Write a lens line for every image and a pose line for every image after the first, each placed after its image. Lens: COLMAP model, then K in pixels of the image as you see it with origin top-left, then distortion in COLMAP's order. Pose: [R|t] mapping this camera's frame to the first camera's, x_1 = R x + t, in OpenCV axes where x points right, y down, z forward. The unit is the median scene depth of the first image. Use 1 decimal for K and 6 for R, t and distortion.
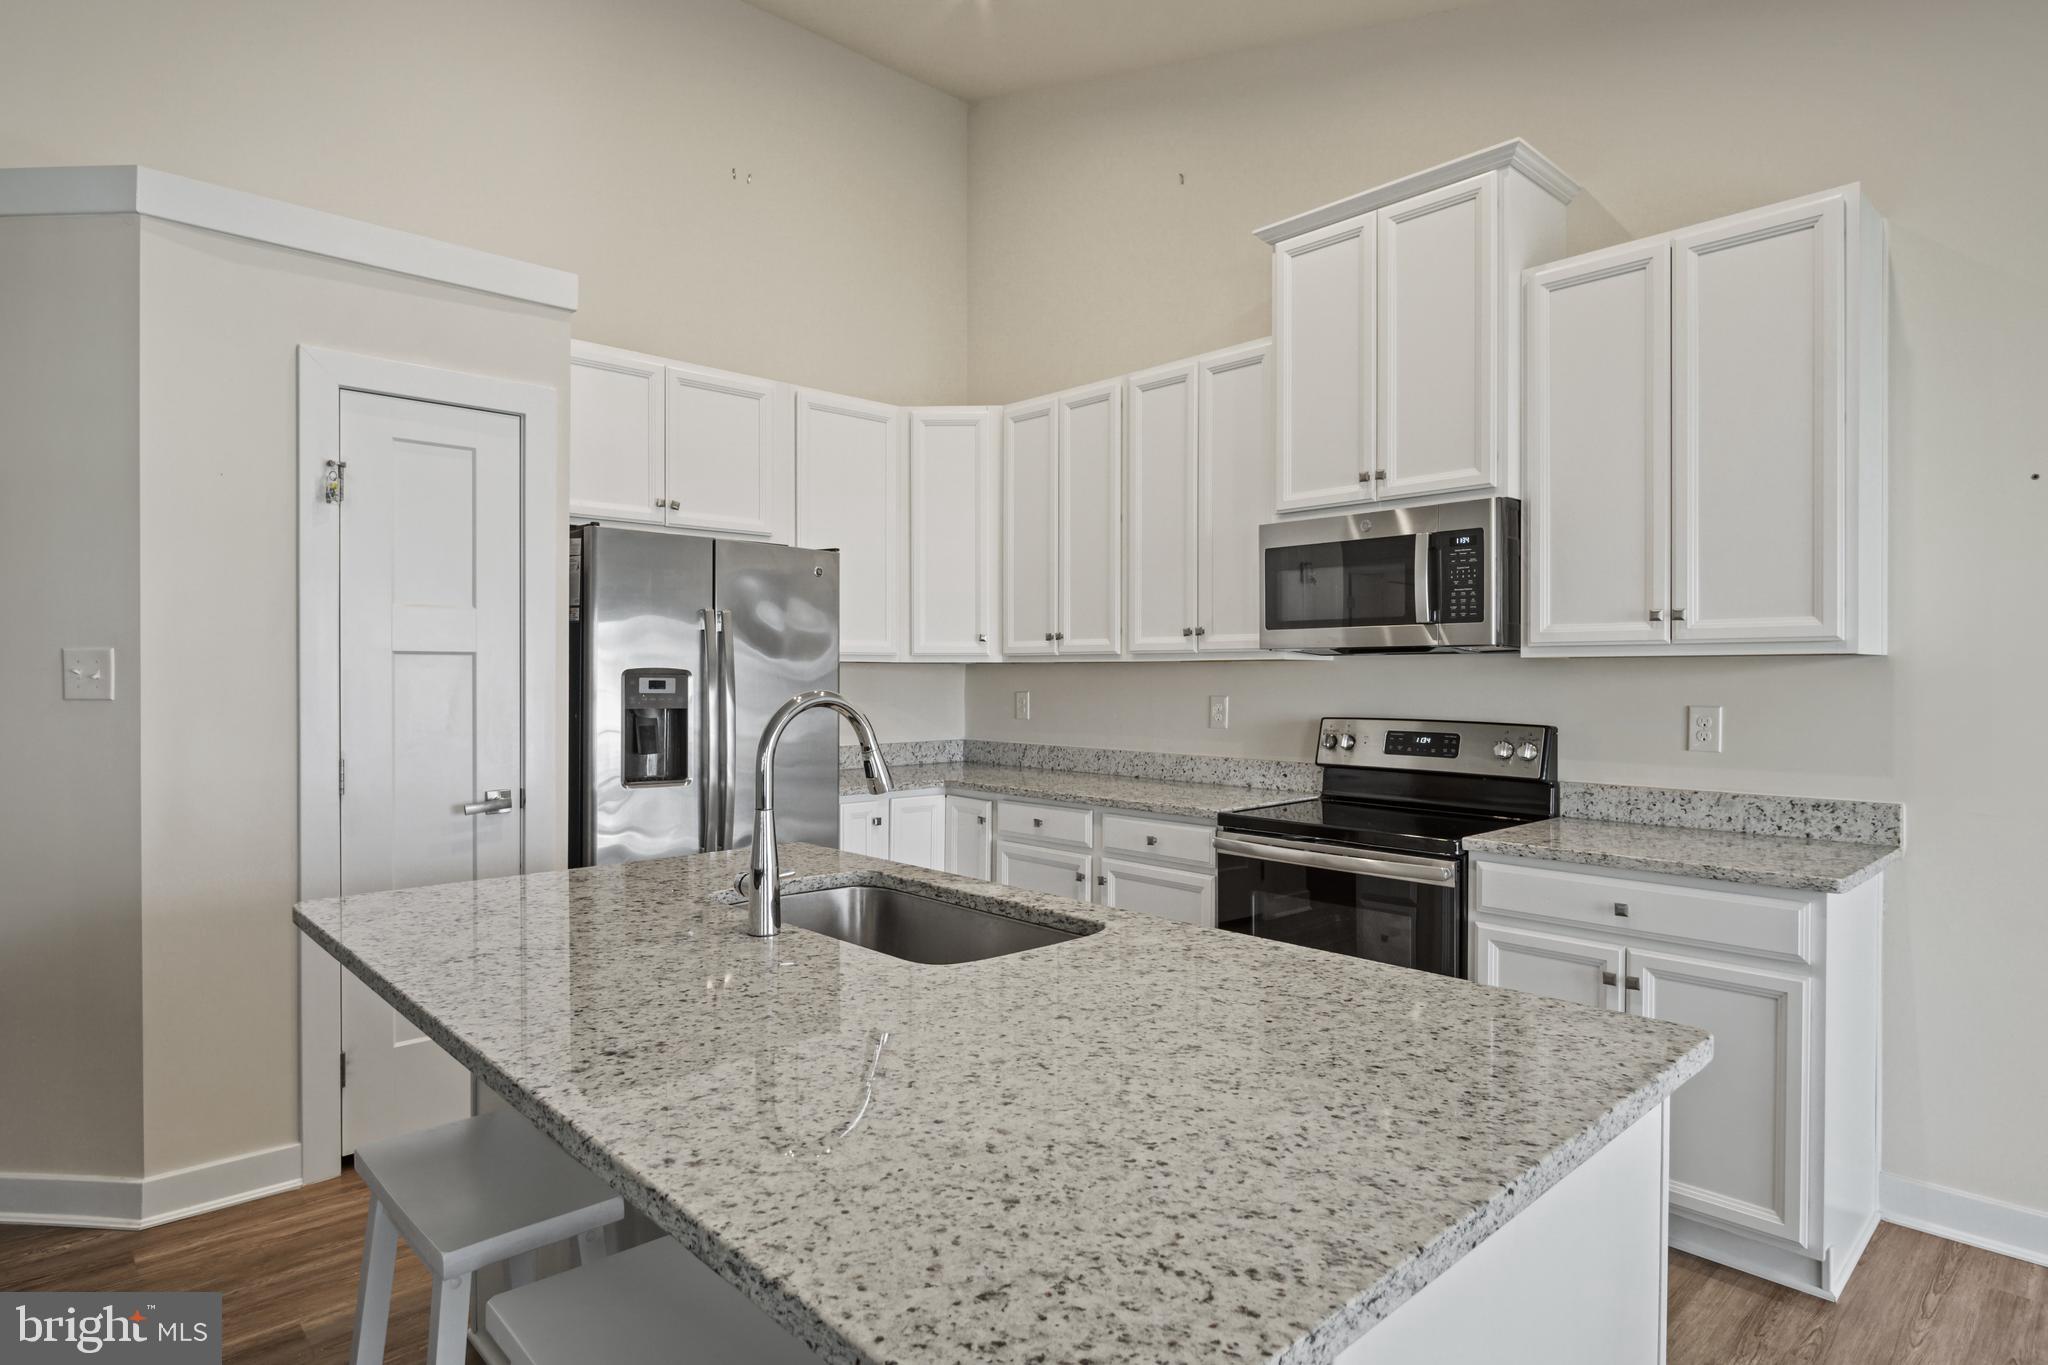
lens RADIAL K [[1102.4, 0, 1024.0], [0, 1102.4, 682.5], [0, 0, 1]] dist [-0.001348, -0.000142]
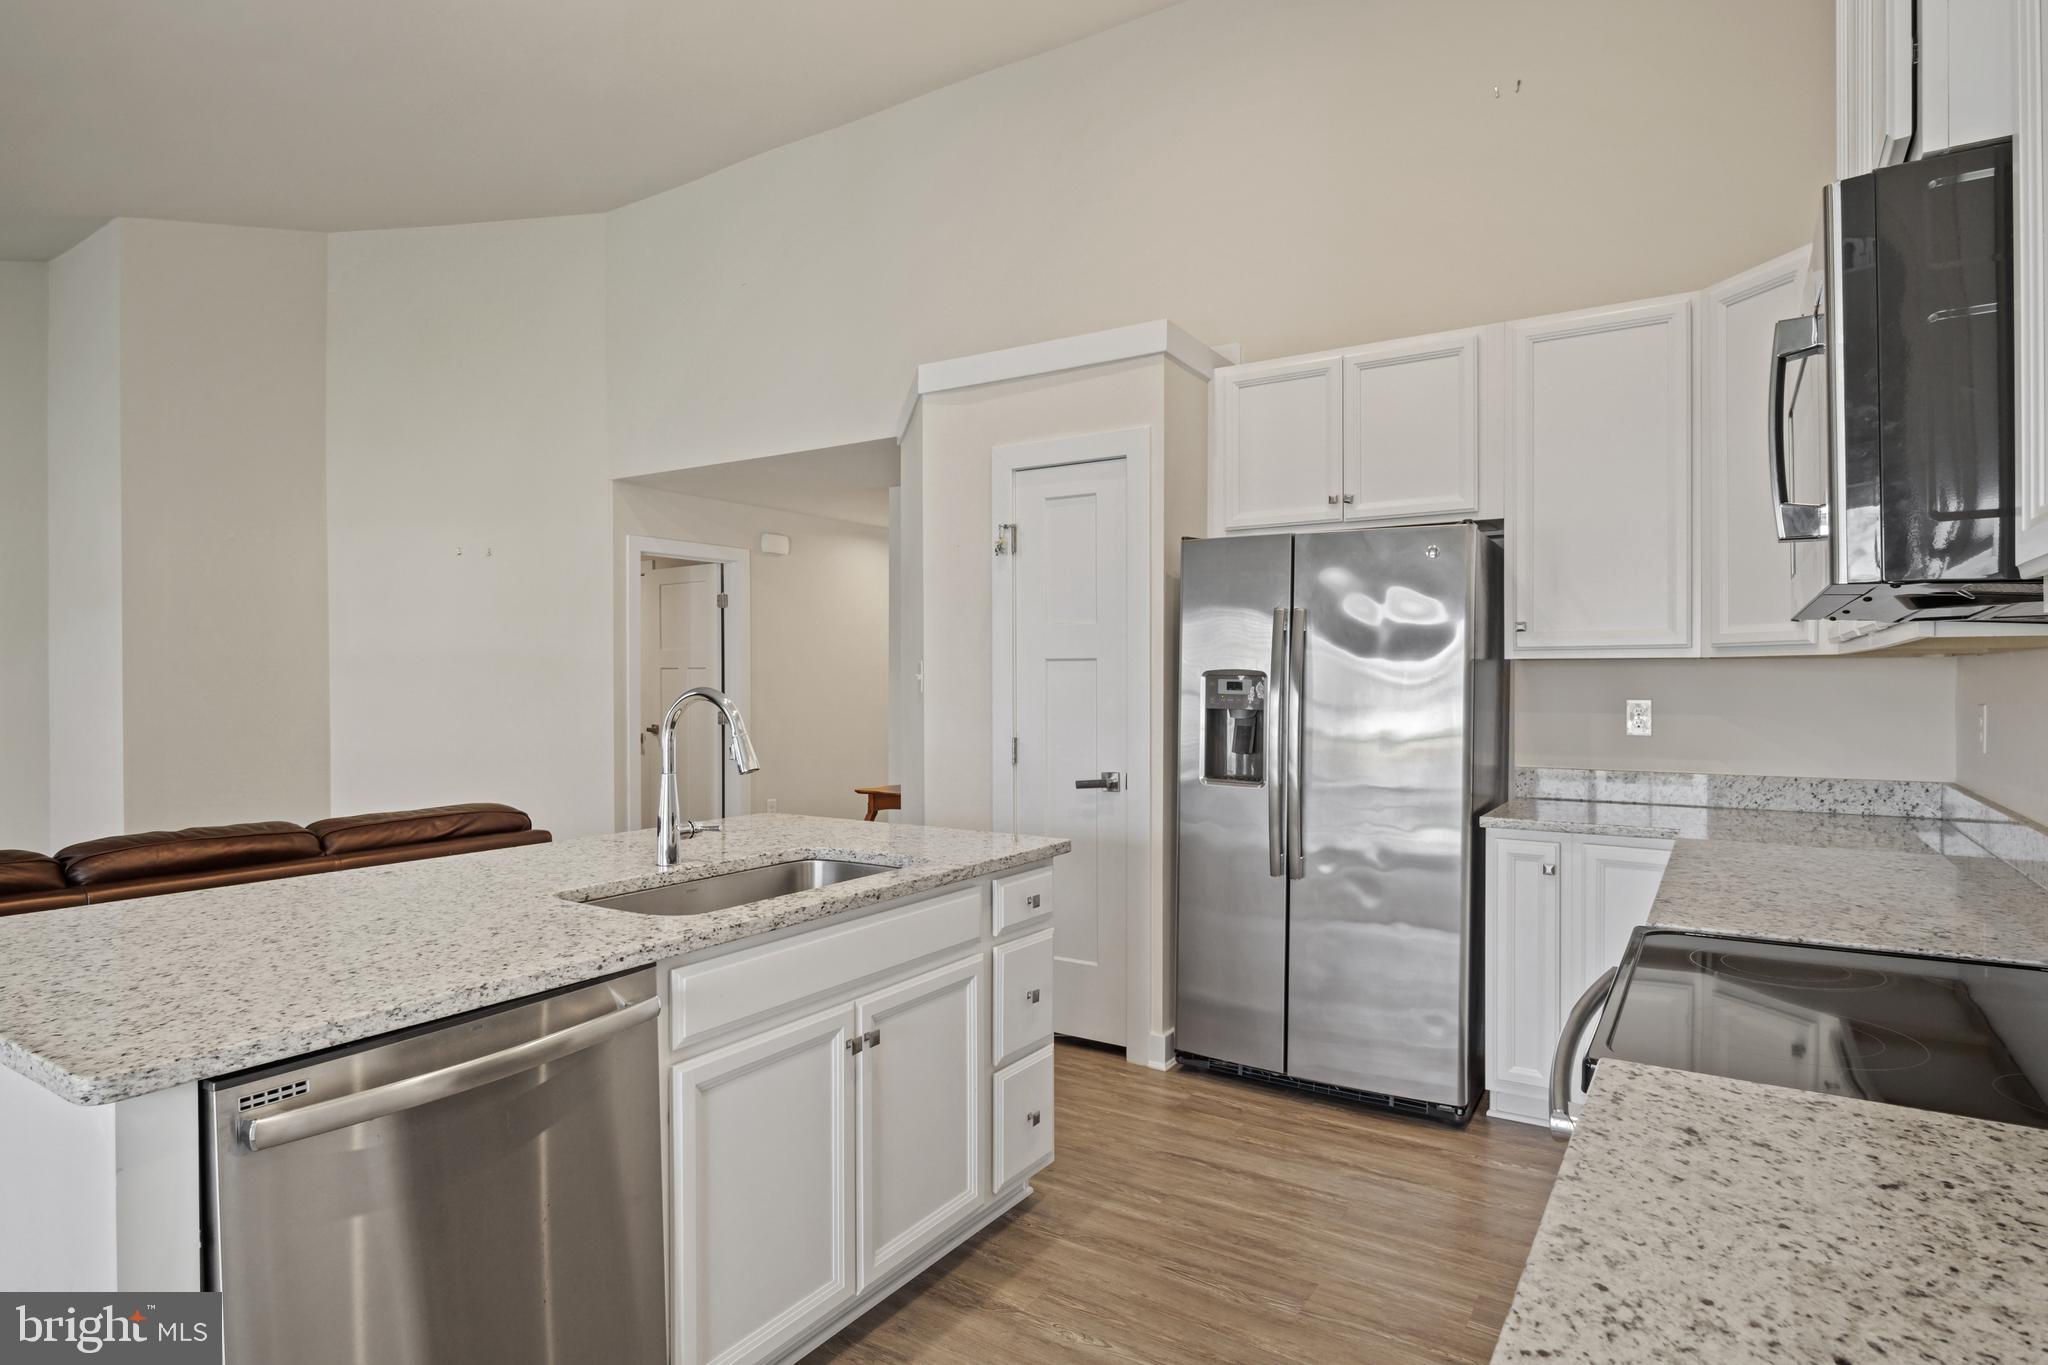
lens RADIAL K [[1102.4, 0, 1024.0], [0, 1102.4, 682.5], [0, 0, 1]] dist [-0.001348, -0.000142]
pose [[0.245659, 0.001264, -0.969355, 0.595500], [-0.005353, 0.999986, -0.000052, -0.000147], [0.969341, 0.005202, 0.245663, 0.542993]]
